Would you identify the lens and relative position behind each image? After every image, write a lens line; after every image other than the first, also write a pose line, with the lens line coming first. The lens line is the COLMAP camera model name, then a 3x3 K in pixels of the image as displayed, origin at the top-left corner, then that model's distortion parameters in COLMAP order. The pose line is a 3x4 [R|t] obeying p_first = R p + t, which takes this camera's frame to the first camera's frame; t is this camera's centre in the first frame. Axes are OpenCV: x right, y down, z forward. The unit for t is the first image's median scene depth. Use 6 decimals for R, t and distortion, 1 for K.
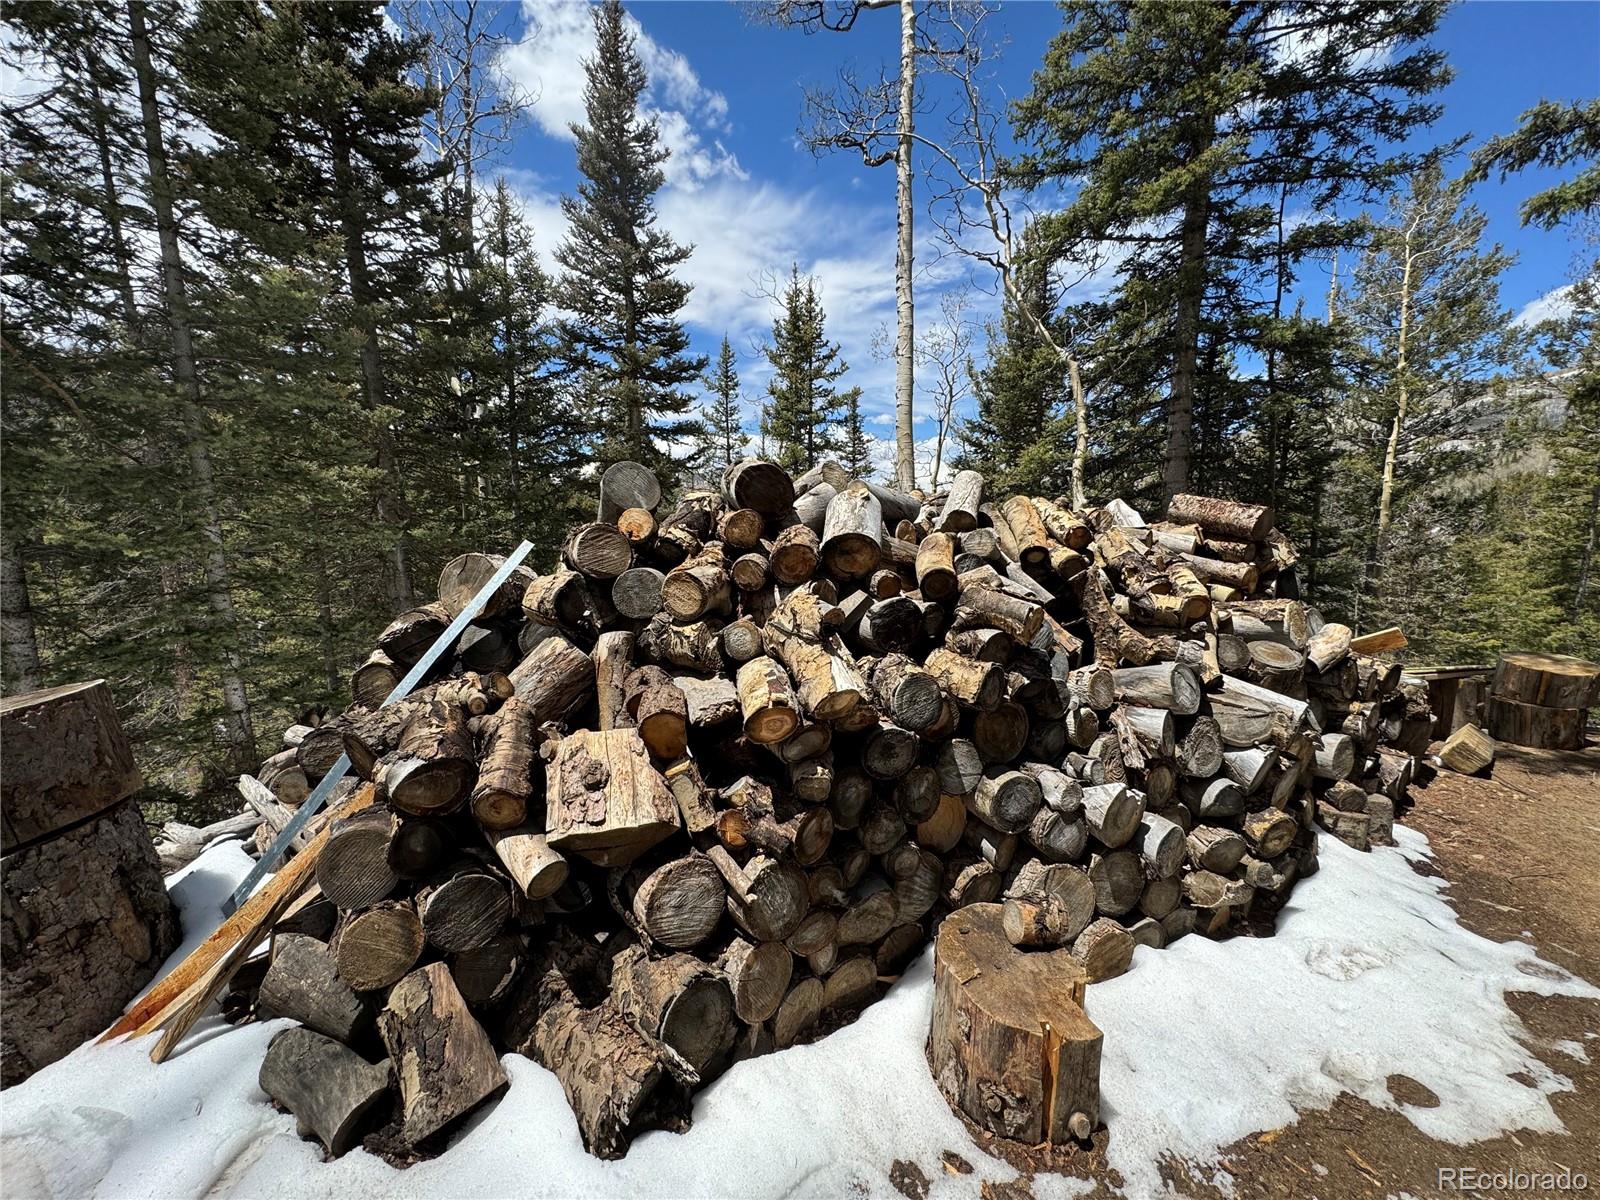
lens RADIAL K [[632.9, 0, 800.0], [0, 632.9, 600.0], [0, 0, 1]] dist [0.000547, 0.000822]
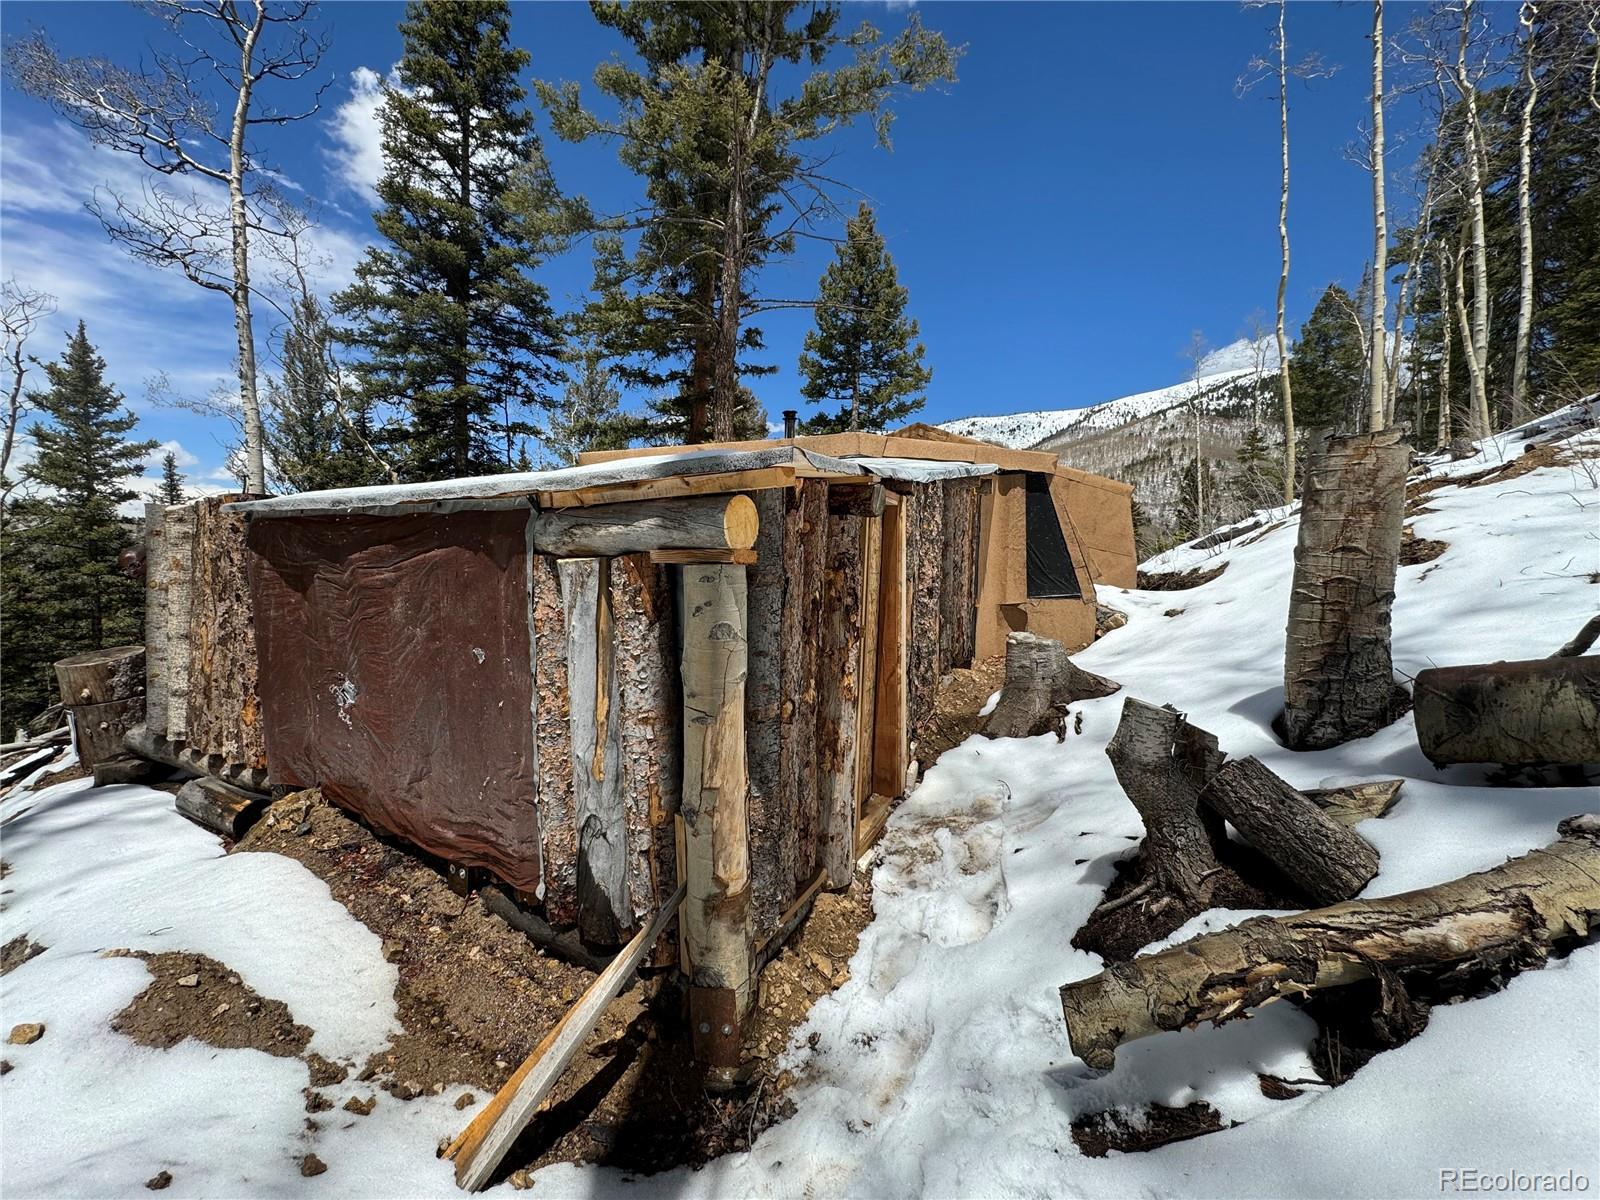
lens RADIAL K [[632.9, 0, 800.0], [0, 632.9, 600.0], [0, 0, 1]] dist [0.000547, 0.000822]
pose [[0.502341, -0.035071, 0.863958, -0.410082], [0.101683, 0.994640, -0.018748, 0.064140], [-0.858670, 0.097268, 0.503215, -0.594094]]
